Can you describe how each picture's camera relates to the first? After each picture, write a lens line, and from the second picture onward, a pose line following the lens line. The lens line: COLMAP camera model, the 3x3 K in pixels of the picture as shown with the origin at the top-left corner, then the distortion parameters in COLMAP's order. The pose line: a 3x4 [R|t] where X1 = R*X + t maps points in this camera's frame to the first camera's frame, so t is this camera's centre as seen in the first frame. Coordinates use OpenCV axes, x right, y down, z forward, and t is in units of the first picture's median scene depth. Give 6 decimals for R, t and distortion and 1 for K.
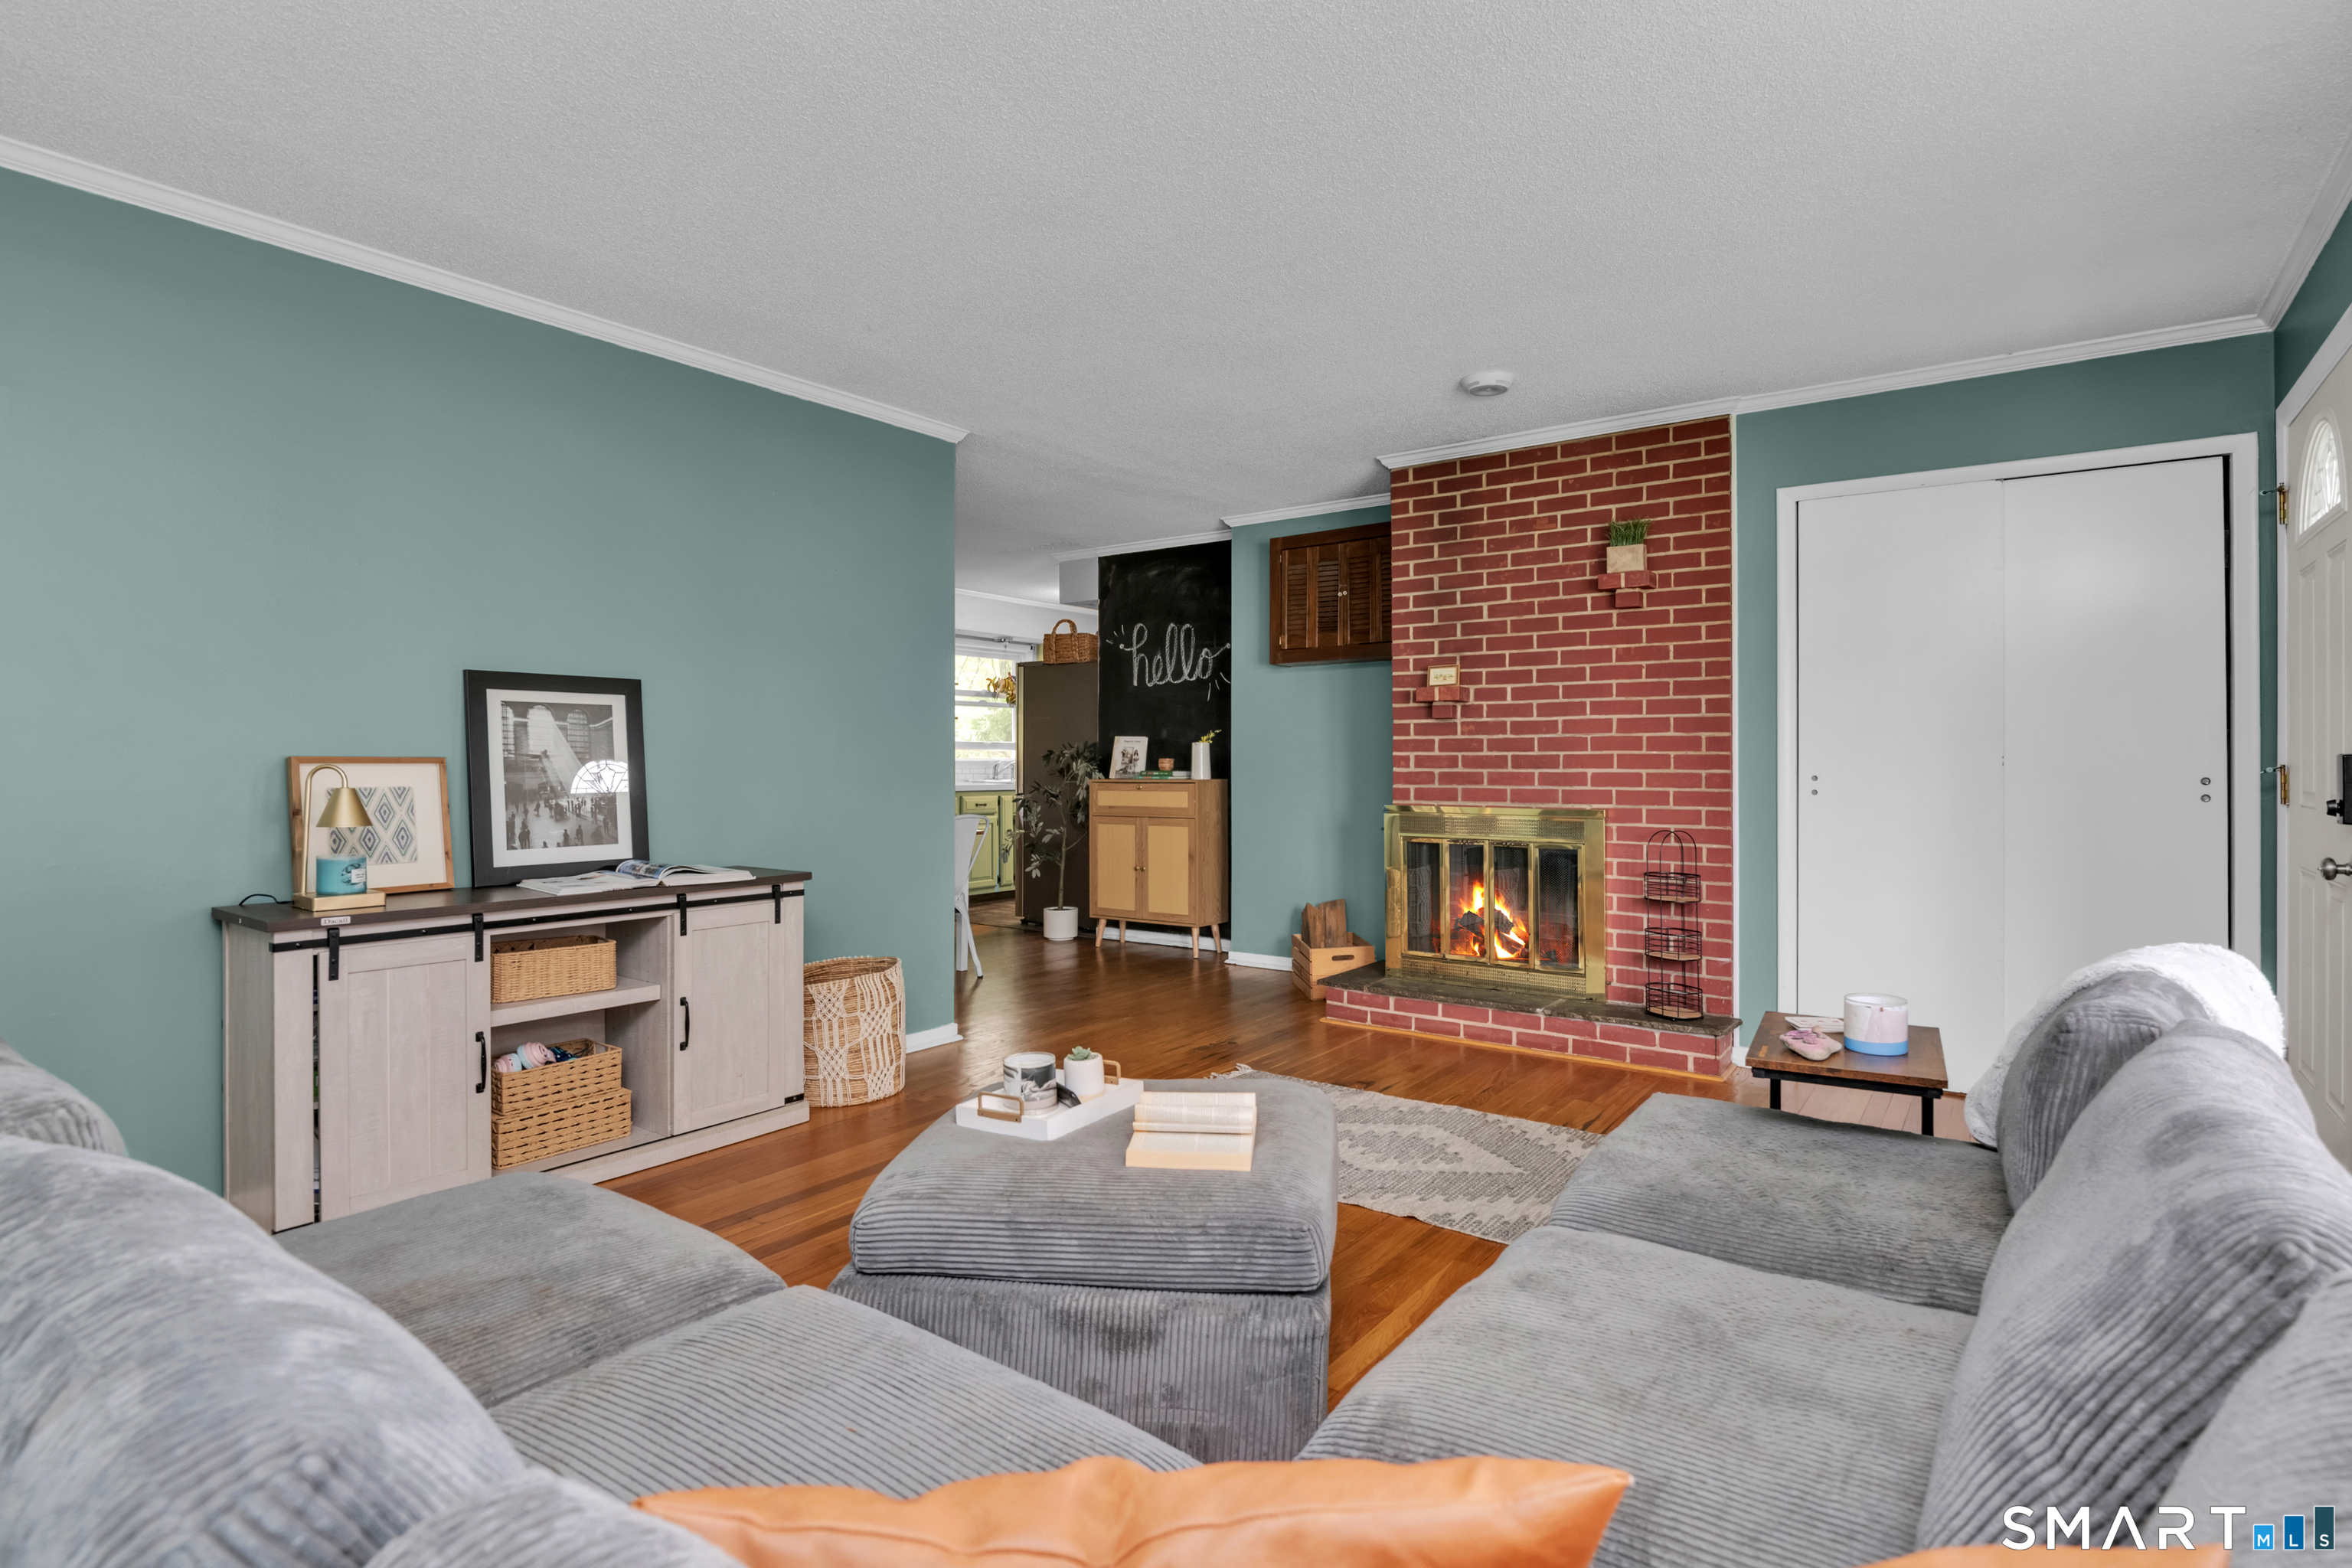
lens RADIAL K [[1160.8, 0, 1192.2], [0, 1160.8, 756.0], [0, 0, 1]] dist [-0.000509, -0.000438]
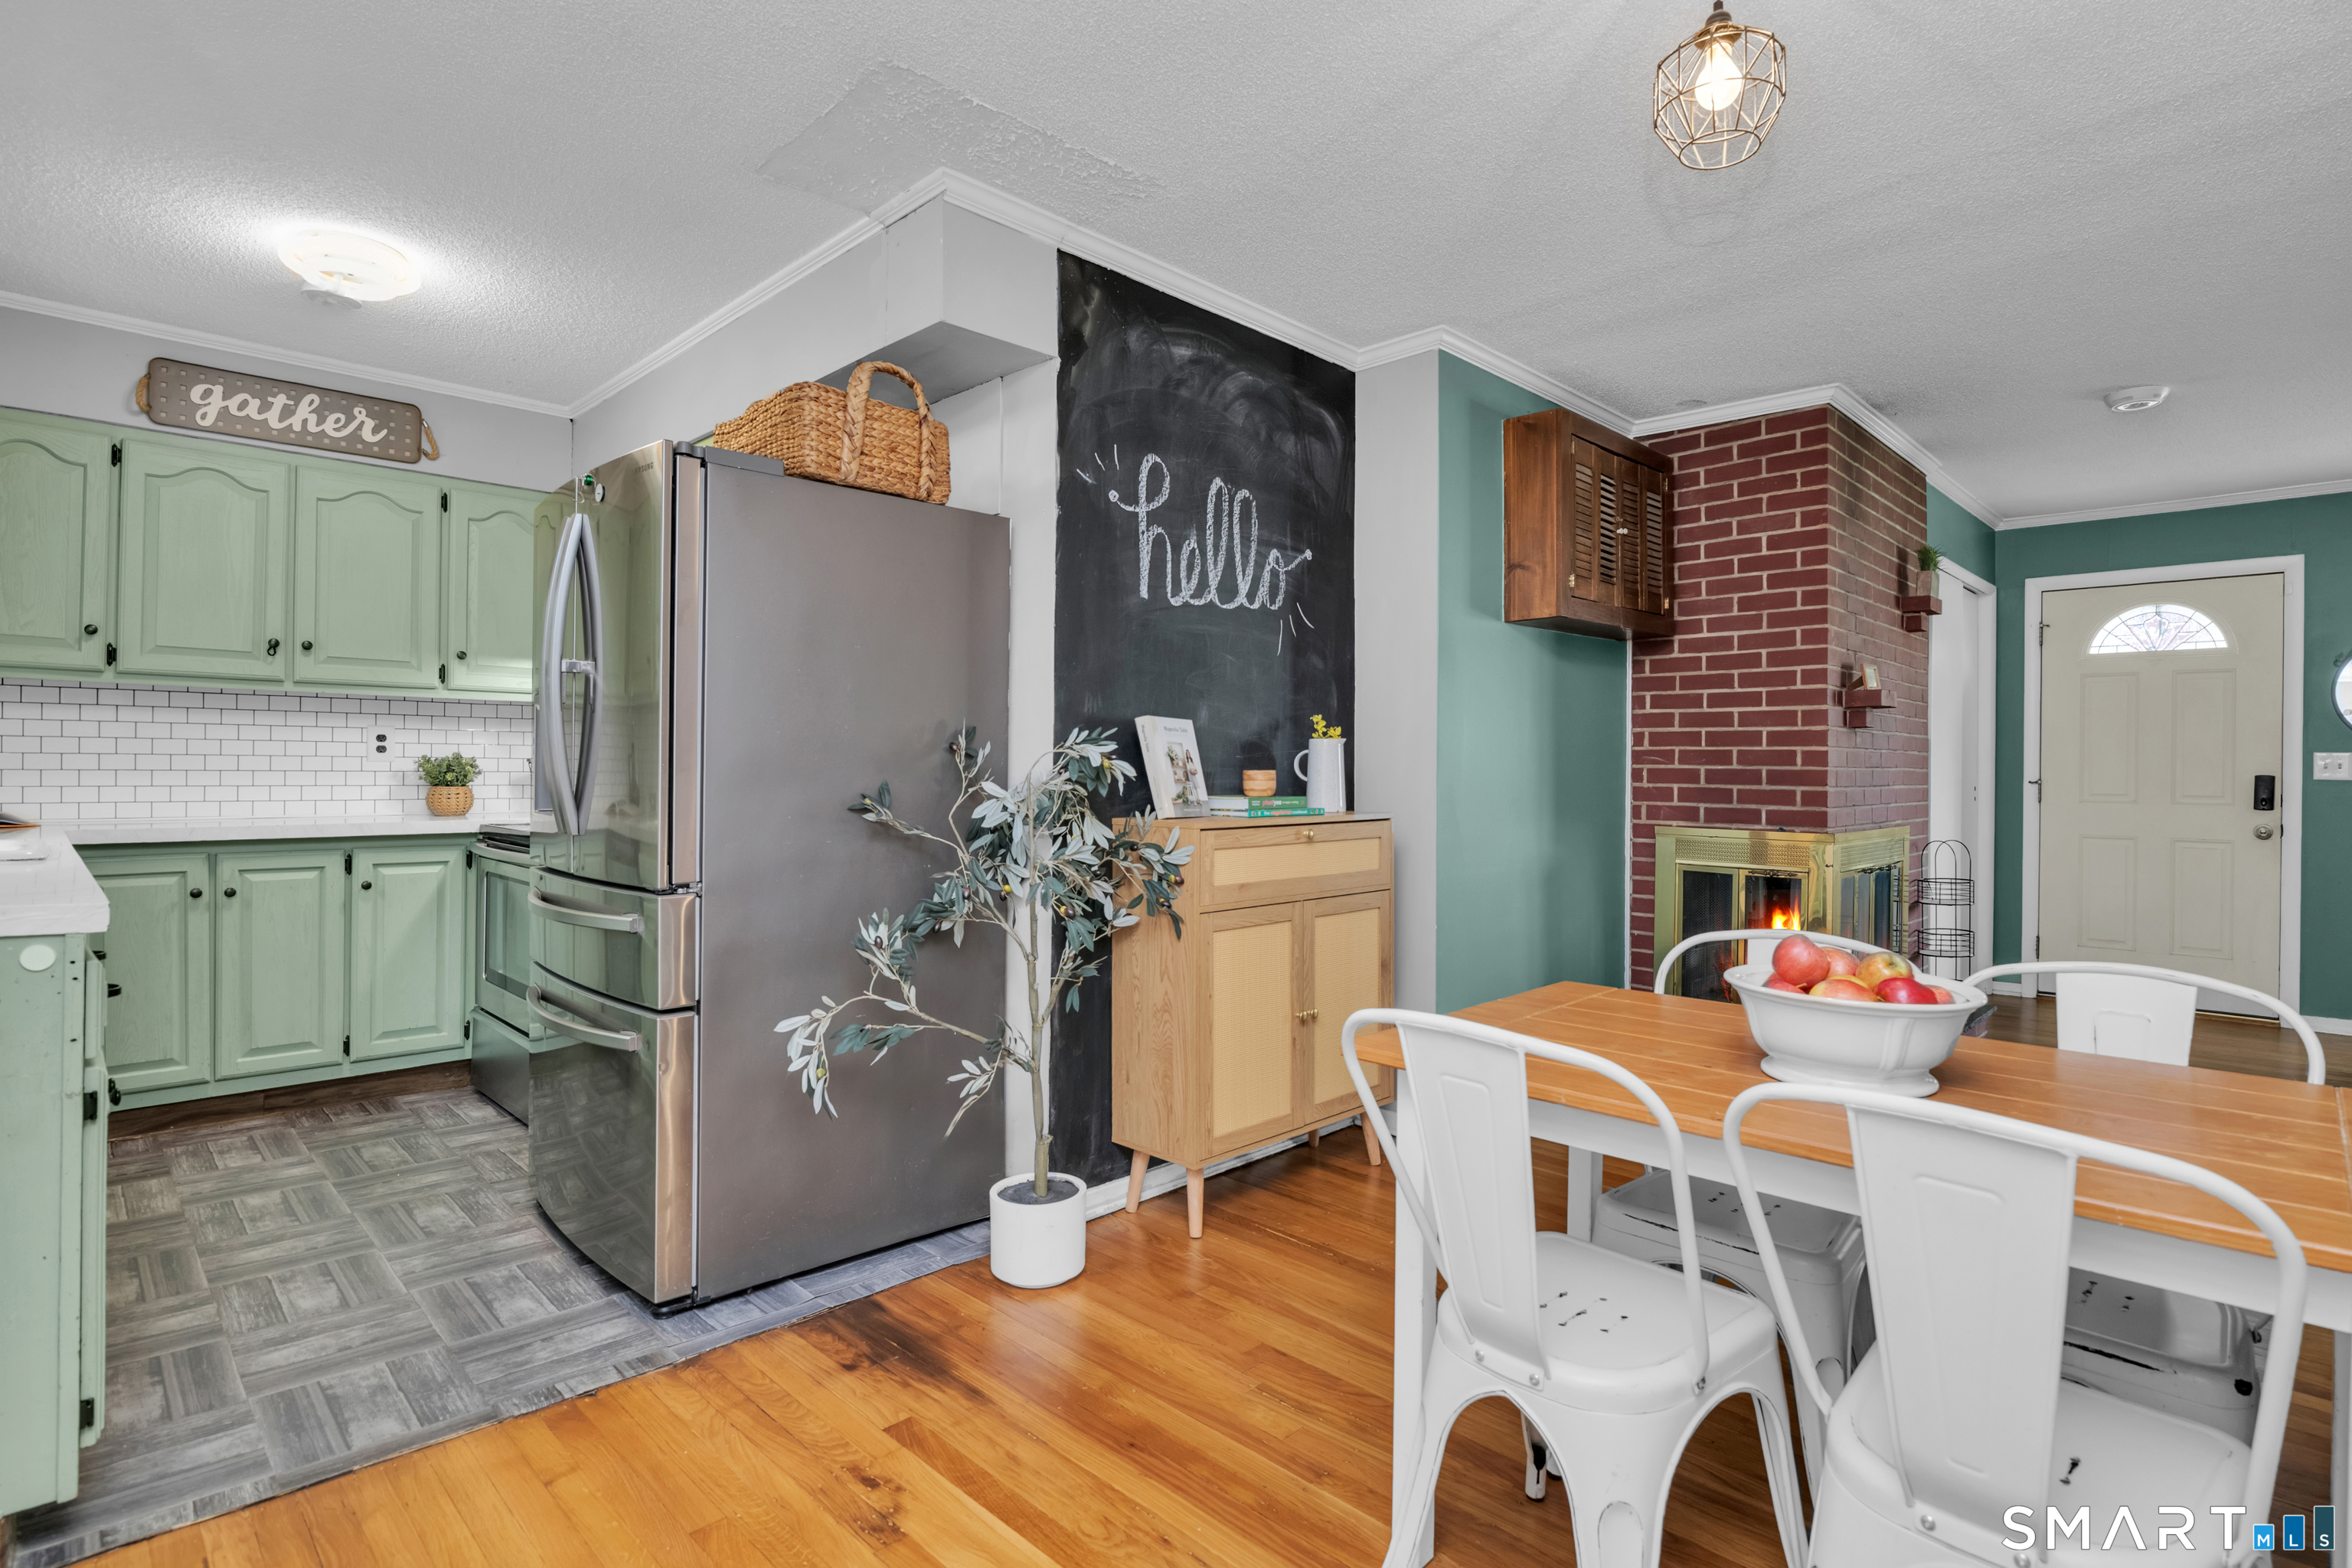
lens RADIAL K [[1172.2, 0, 1194.2], [0, 1172.2, 770.0], [0, 0, 1]] dist [-0.014448, -0.001360]
pose [[0.150146, -0.002383, 0.988661, -0.732844], [-0.011547, 0.999925, 0.004163, 0.001028], [-0.988596, -0.012041, 0.150107, 1.425001]]
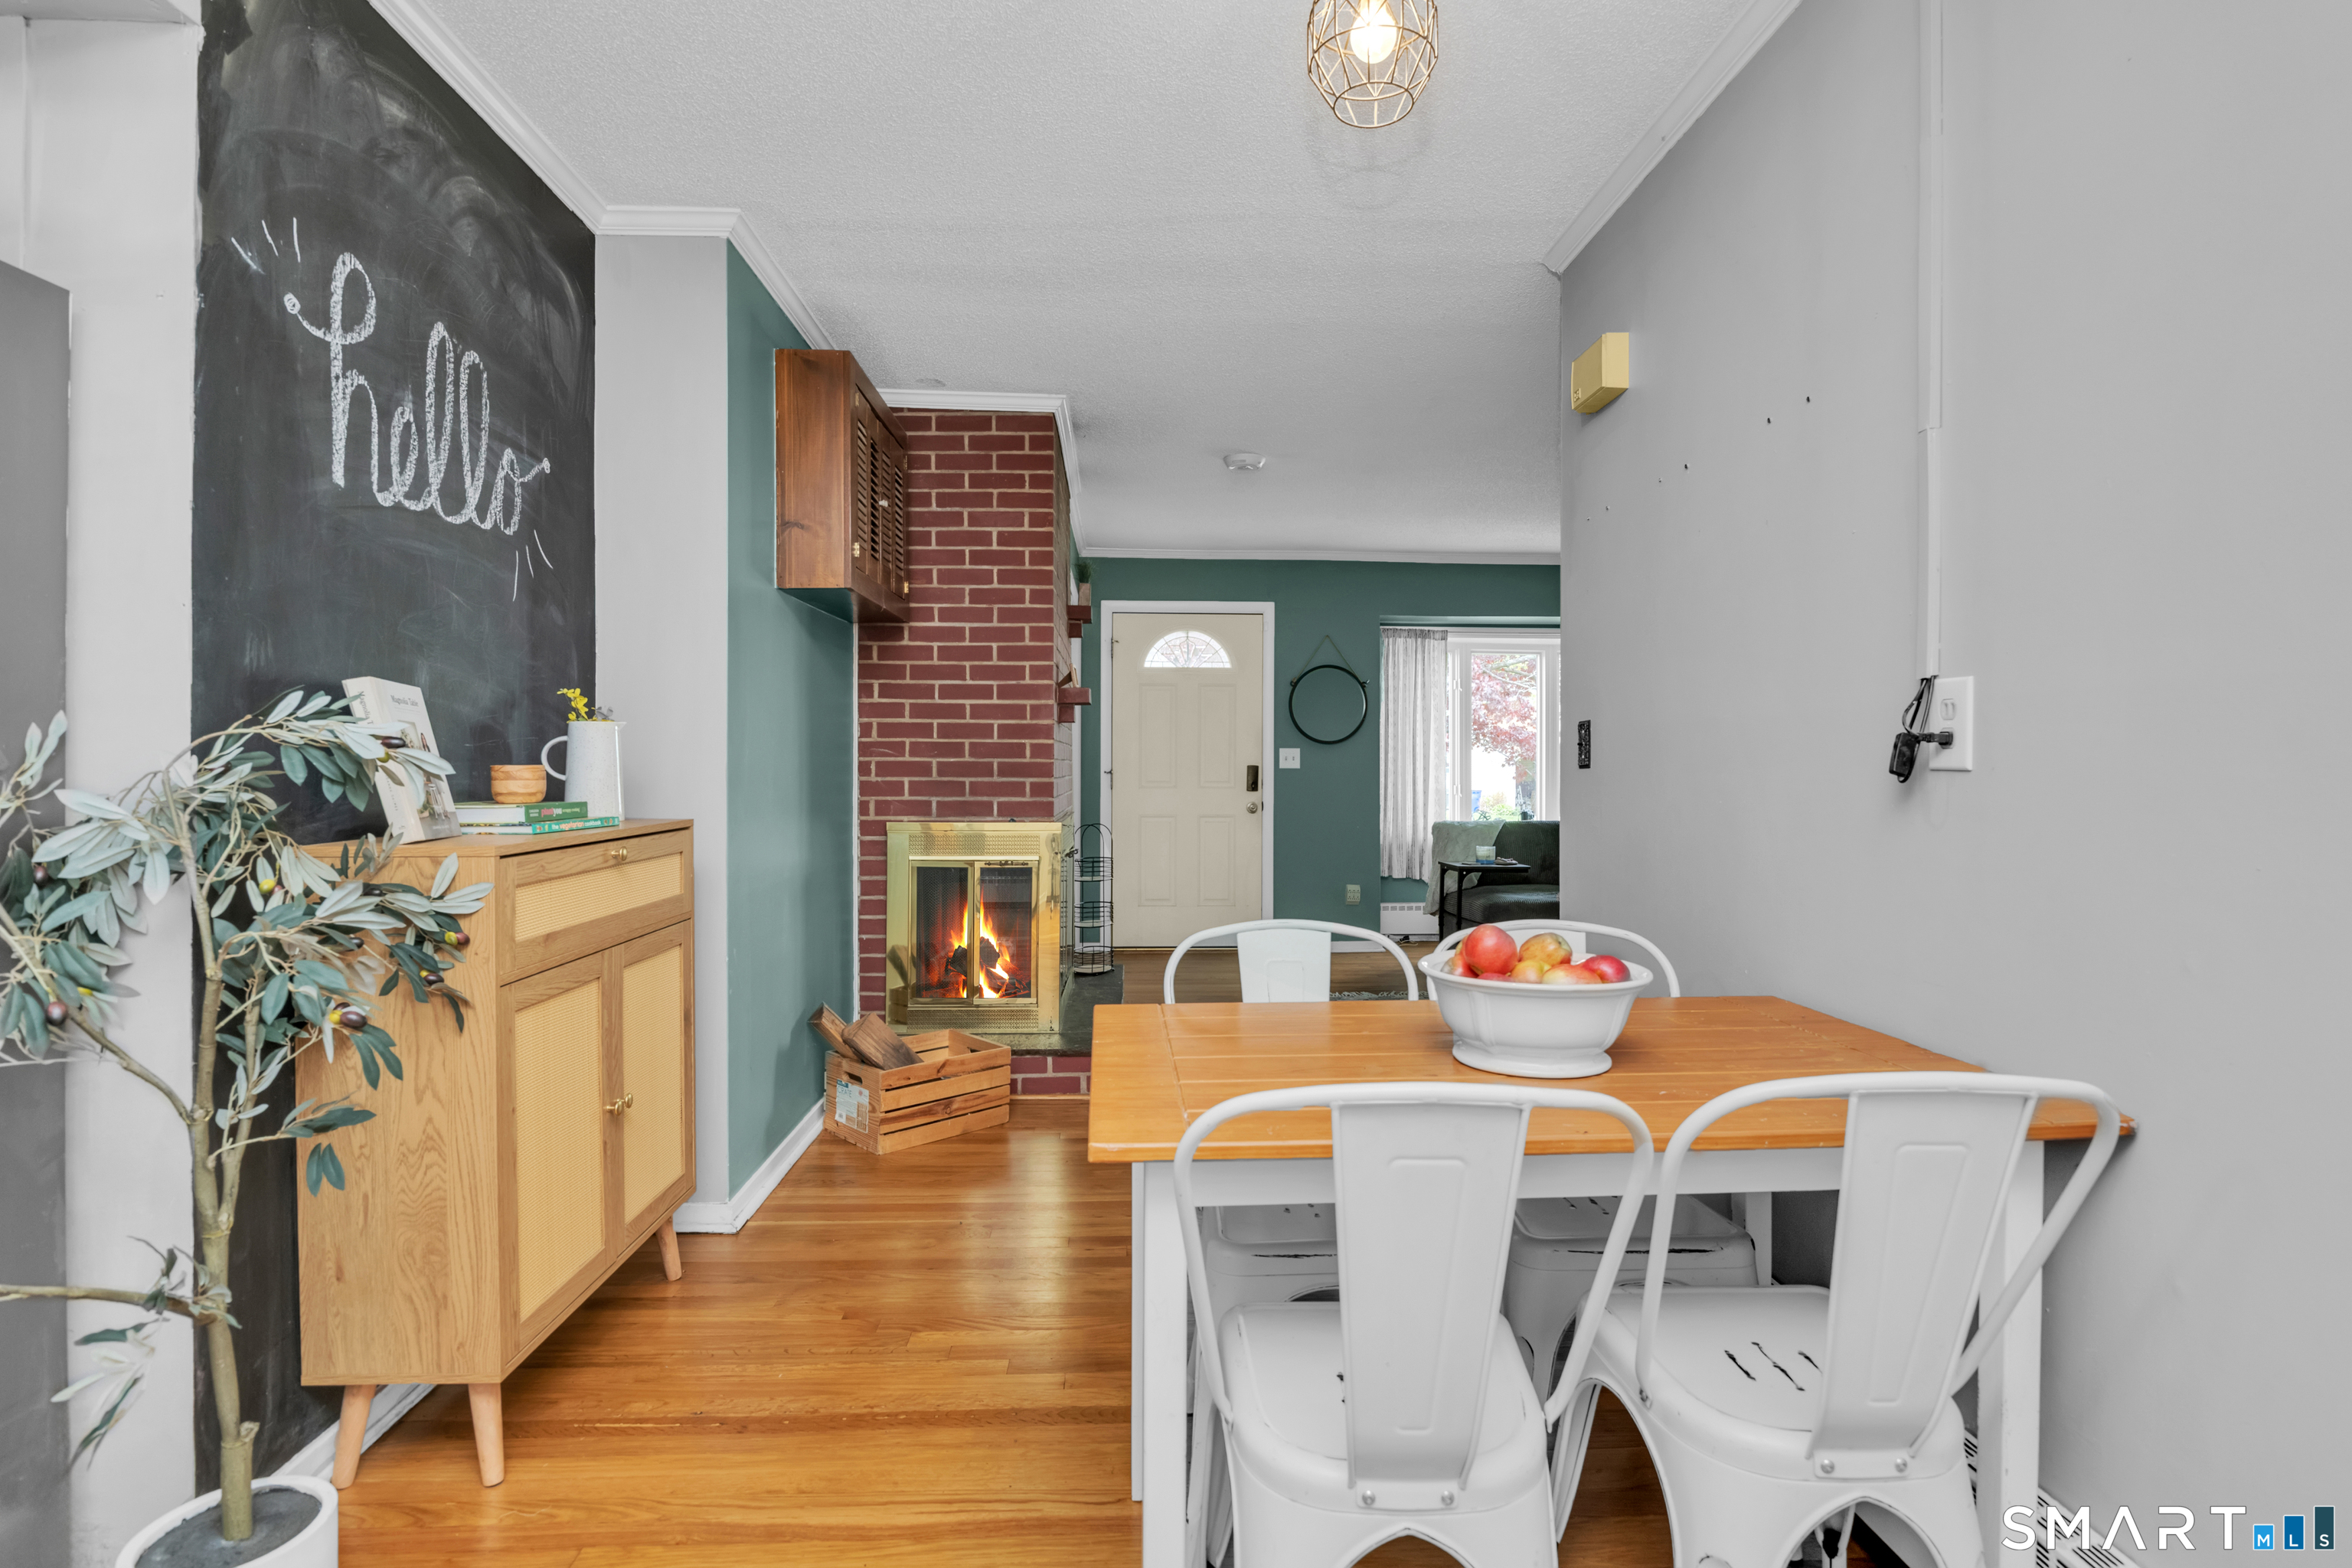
lens RADIAL K [[1161.5, 0, 1201.6], [0, 1161.5, 773.1], [0, 0, 1]] dist [-0.017177, -0.000960]
pose [[-0.637315, -0.007506, 0.770567, -0.578898], [-0.006745, 0.999969, 0.004162, 0.003159], [-0.770574, -0.002545, -0.637346, 1.577890]]
